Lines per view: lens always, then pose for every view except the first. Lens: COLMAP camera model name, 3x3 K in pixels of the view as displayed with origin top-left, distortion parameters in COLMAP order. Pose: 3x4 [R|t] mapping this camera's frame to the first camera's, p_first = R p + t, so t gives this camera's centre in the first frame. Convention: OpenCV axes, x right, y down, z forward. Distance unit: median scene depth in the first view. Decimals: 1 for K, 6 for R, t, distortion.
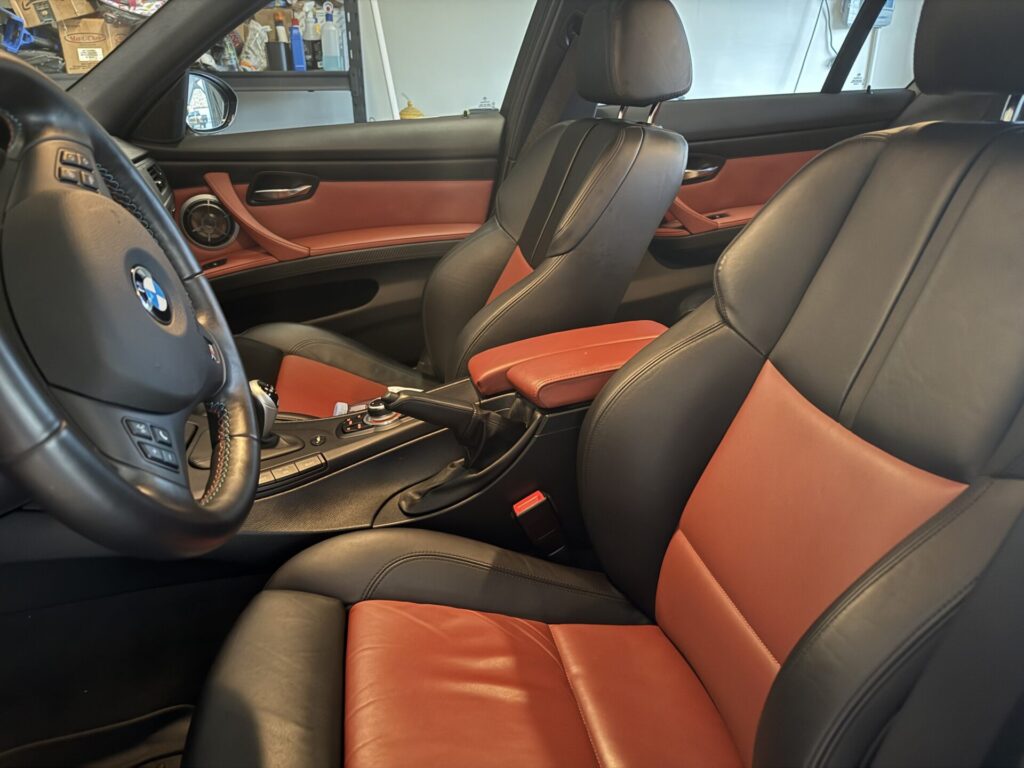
lens RADIAL K [[724.6, 0, 512.0], [0, 724.6, 384.0], [0, 0, 1]] dist [-0.002682, -0.006927]
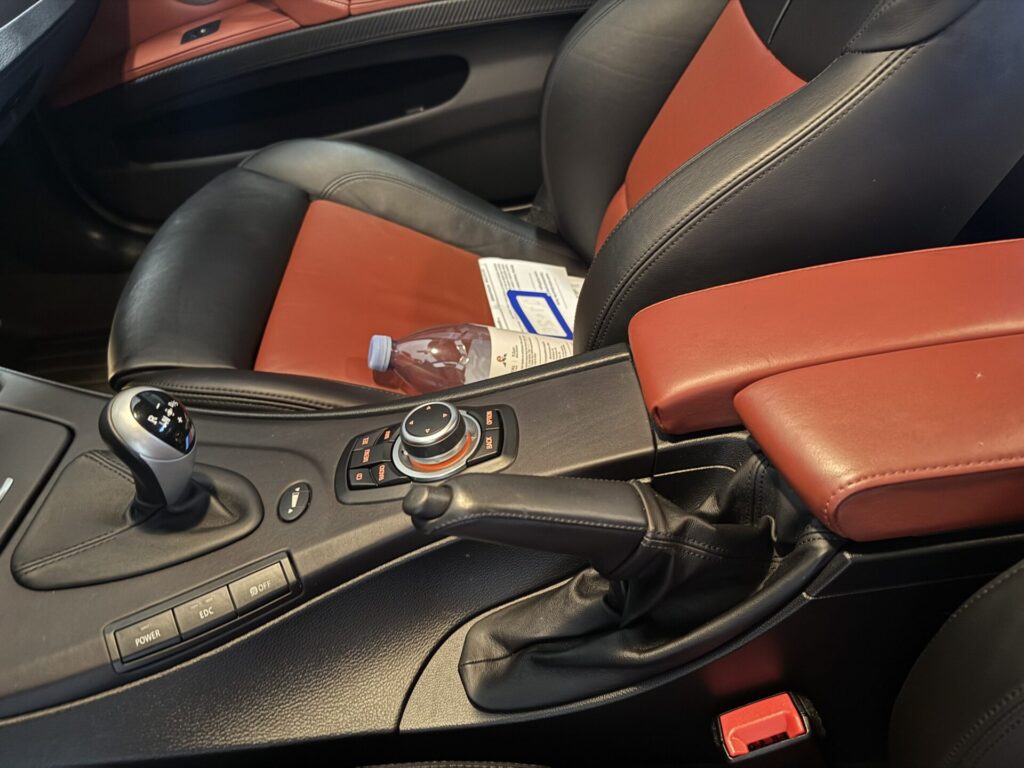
lens RADIAL K [[724.6, 0, 512.0], [0, 724.6, 384.0], [0, 0, 1]] dist [-0.002682, -0.006927]
pose [[0.985252, 0.075222, -0.153690, -0.060016], [-0.020224, 0.943086, 0.331933, -0.135527], [0.169911, -0.323929, 0.930699, 0.564099]]
